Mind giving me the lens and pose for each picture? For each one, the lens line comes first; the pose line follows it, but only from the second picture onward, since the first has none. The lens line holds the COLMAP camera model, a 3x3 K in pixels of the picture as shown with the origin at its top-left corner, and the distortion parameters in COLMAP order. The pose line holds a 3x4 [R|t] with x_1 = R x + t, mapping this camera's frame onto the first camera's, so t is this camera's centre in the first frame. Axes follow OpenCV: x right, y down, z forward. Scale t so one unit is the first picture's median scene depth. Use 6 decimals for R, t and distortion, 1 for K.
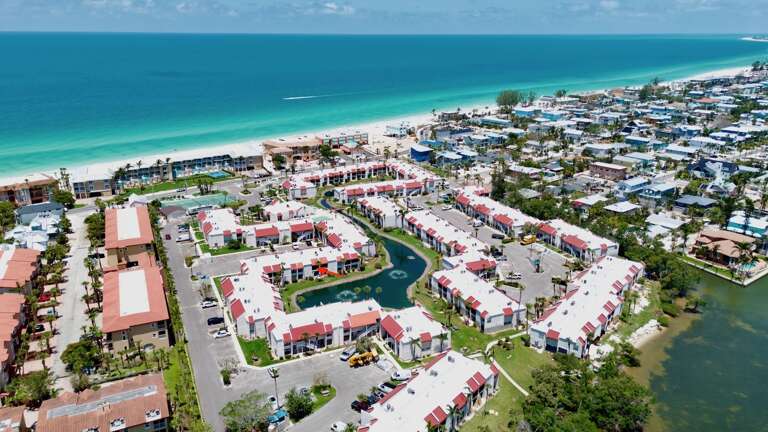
lens RADIAL K [[579.1, 0, 384.0], [0, 579.1, 216.0], [0, 0, 1]] dist [0.093950, -0.107612]
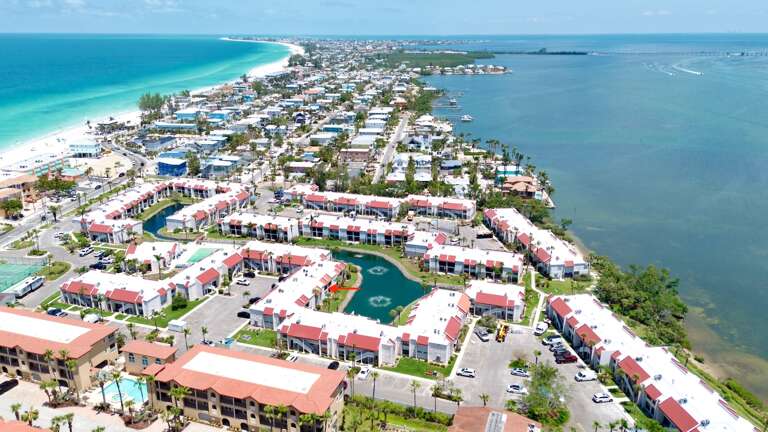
lens RADIAL K [[579.1, 0, 384.0], [0, 579.1, 216.0], [0, 0, 1]] dist [0.093950, -0.107612]
pose [[0.669590, -0.220722, 0.709176, -0.562353], [0.219932, 0.970924, 0.094533, -0.073722], [-0.709422, 0.092672, 0.698665, 0.228051]]
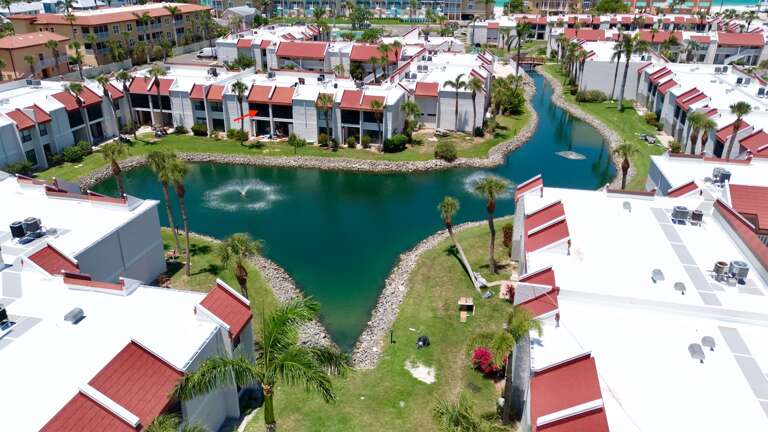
lens RADIAL K [[579.1, 0, 384.0], [0, 579.1, 216.0], [0, 0, 1]] dist [0.093950, -0.107612]
pose [[0.787243, 0.241137, -0.567540, 0.137675], [-0.195355, 0.970491, 0.141364, 0.070885], [0.584881, -0.000416, 0.811119, 0.614275]]
